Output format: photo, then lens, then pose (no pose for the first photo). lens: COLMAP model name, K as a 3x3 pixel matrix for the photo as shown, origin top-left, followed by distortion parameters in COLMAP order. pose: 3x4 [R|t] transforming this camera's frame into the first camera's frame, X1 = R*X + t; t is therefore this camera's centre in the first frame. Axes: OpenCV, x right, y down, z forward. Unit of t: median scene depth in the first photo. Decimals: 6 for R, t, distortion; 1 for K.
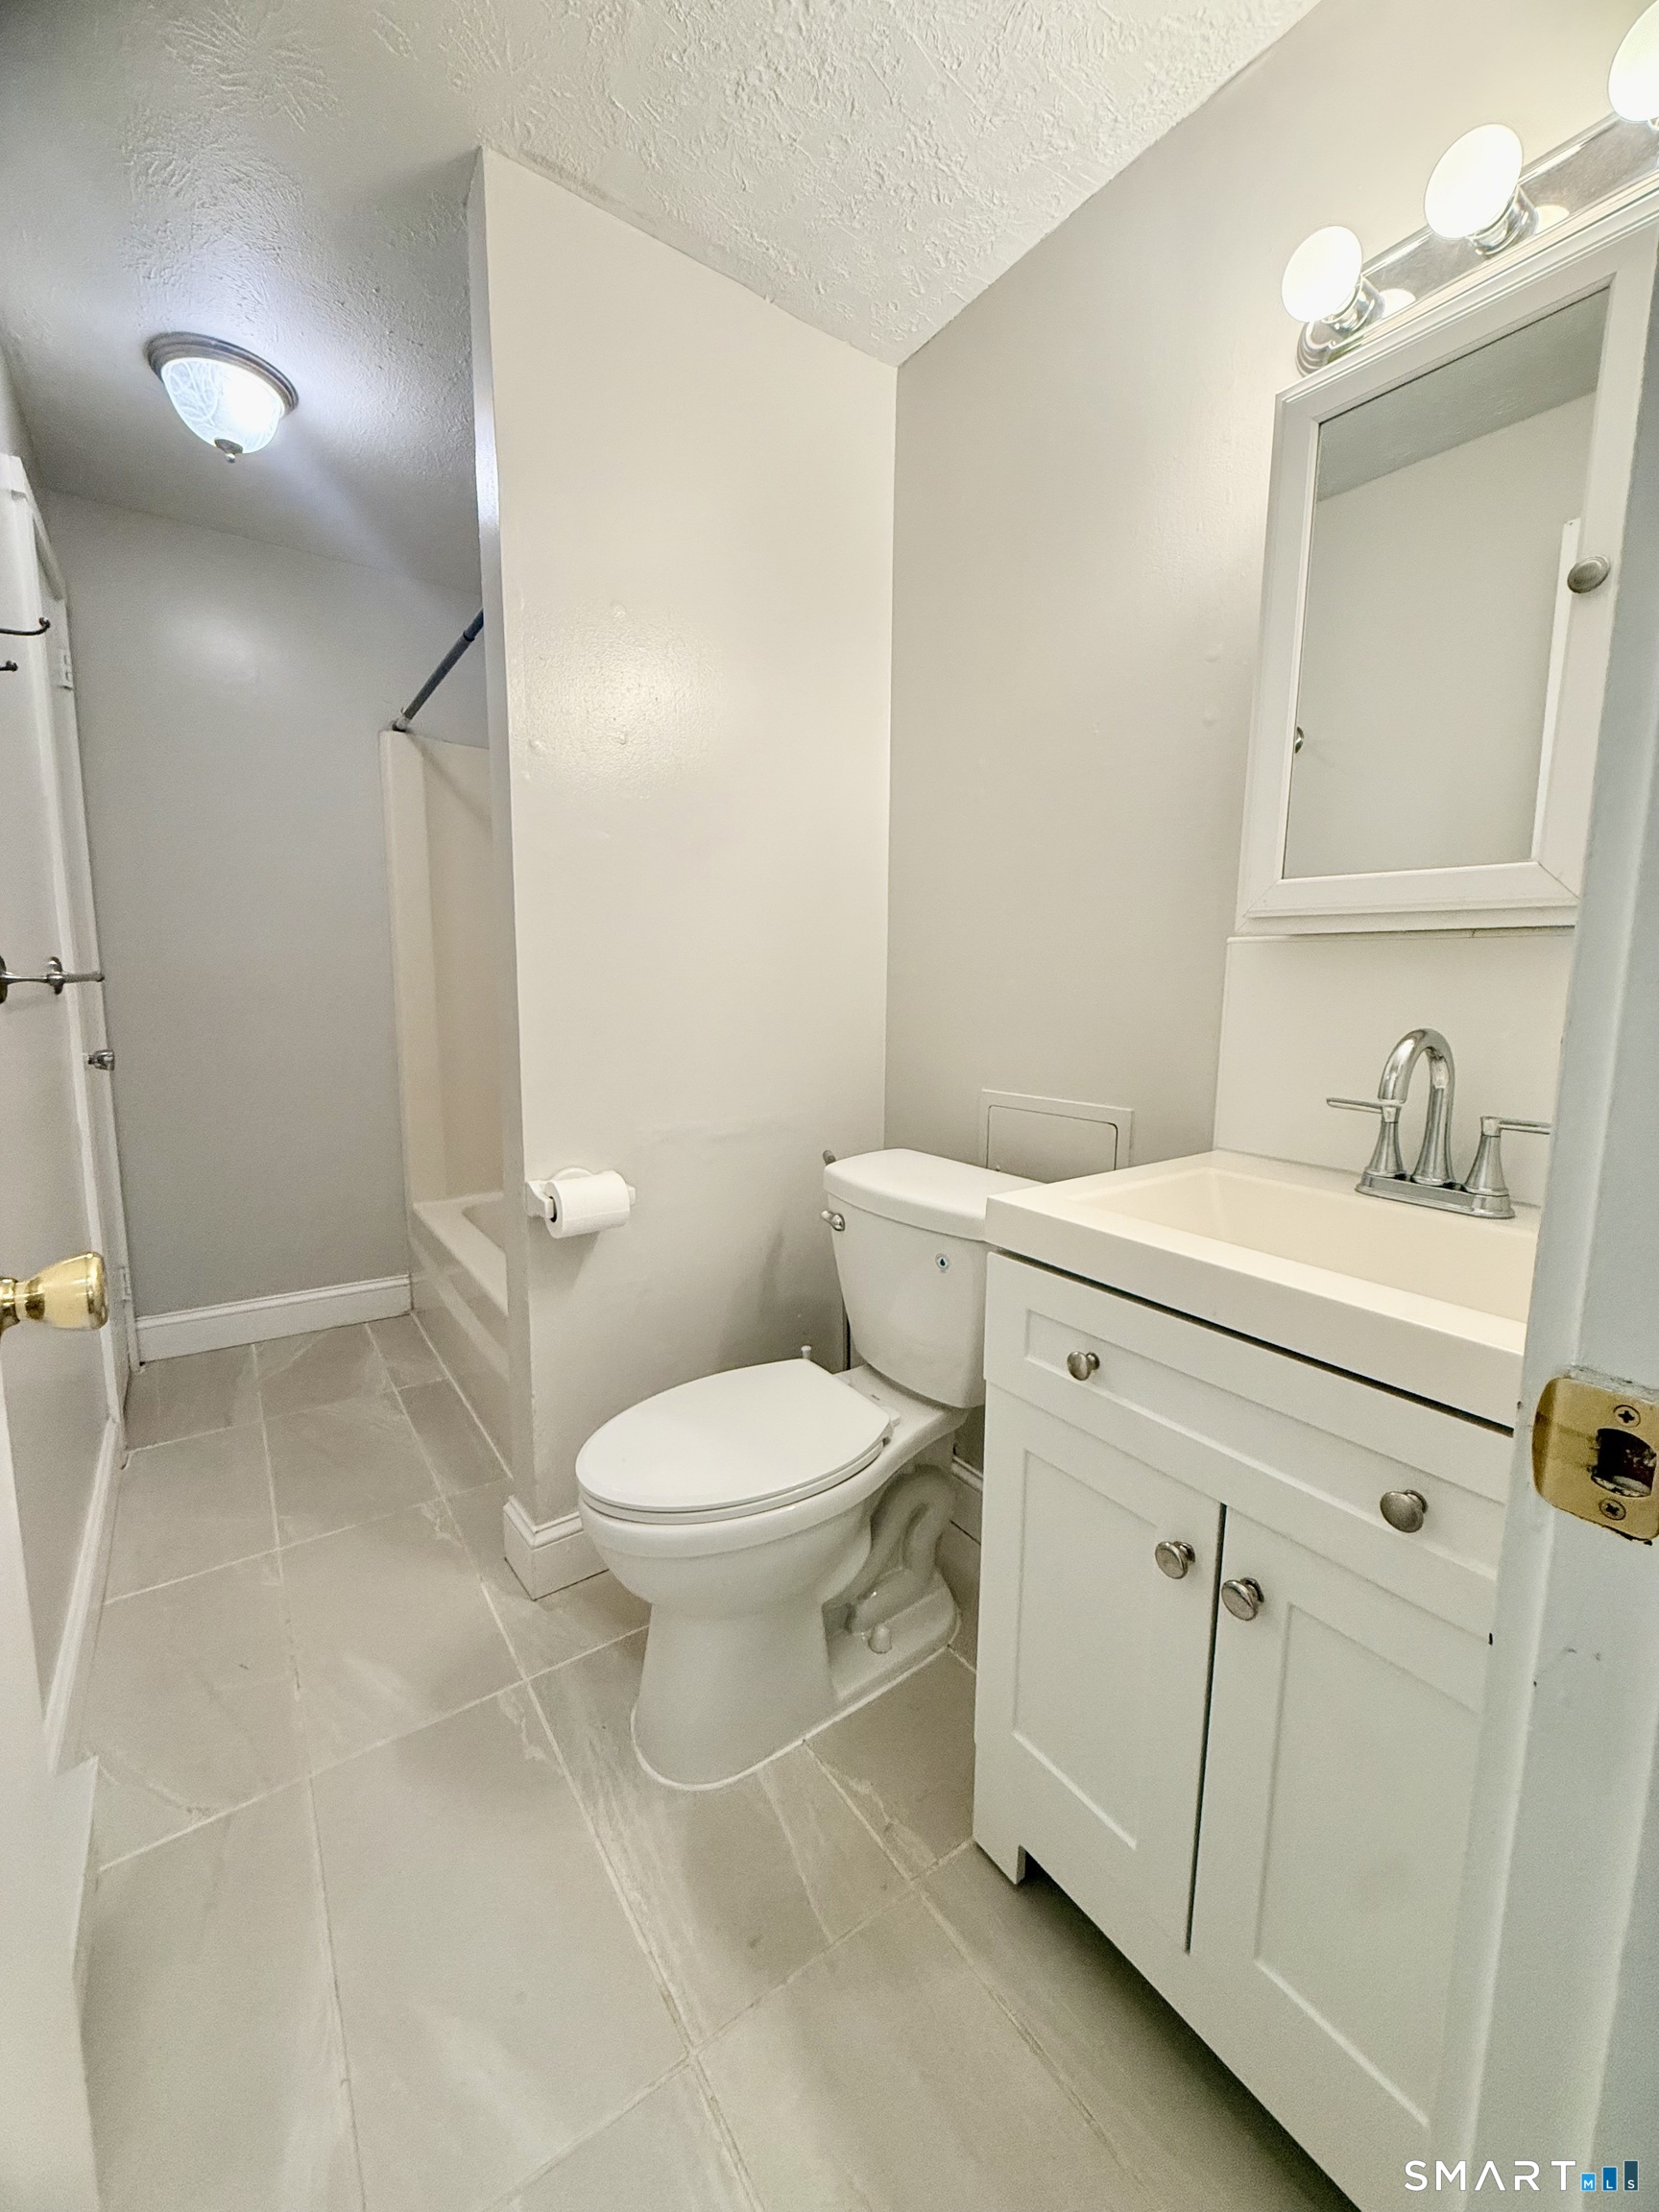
lens RADIAL K [[869.8, 0, 826.6], [0, 869.8, 1094.9], [0, 0, 1]] dist [-0.003085, 0.000020]
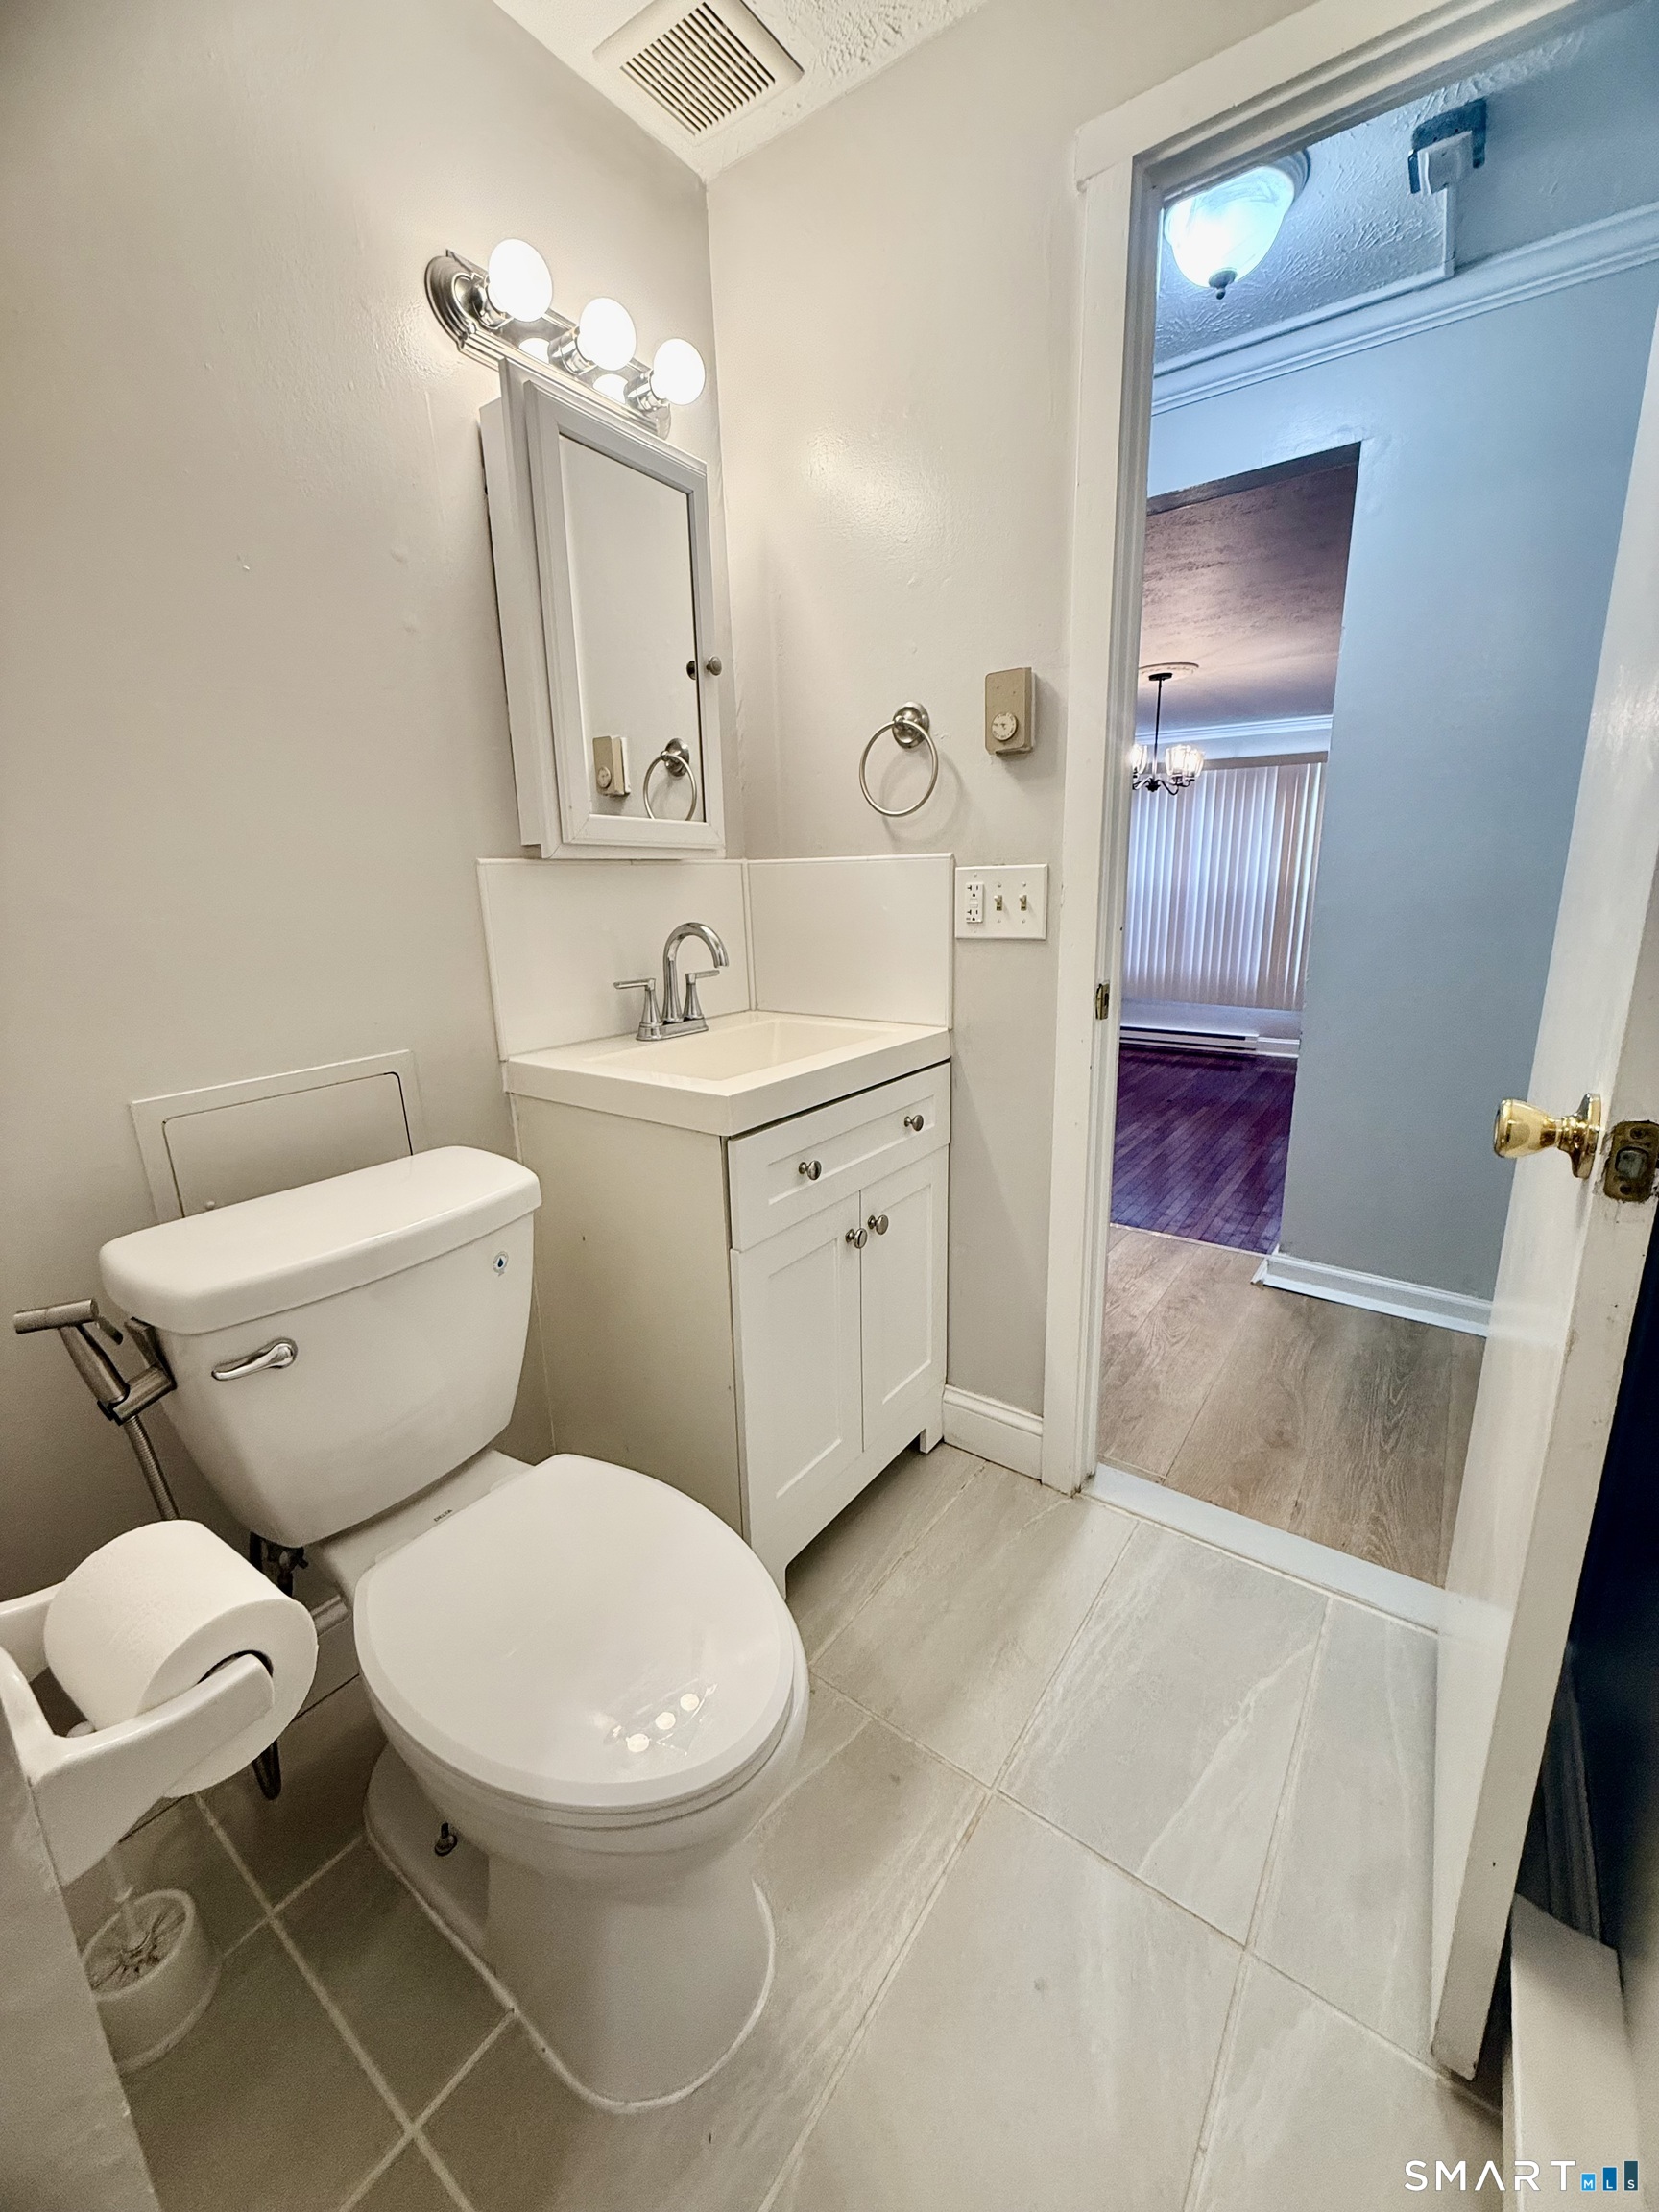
lens RADIAL K [[869.8, 0, 826.6], [0, 869.8, 1094.9], [0, 0, 1]] dist [-0.003085, 0.000020]
pose [[-0.314715, -0.228905, 0.921171, -0.842958], [0.152870, 0.945593, 0.287201, -0.176389], [-0.936795, 0.231206, -0.262600, 1.124188]]
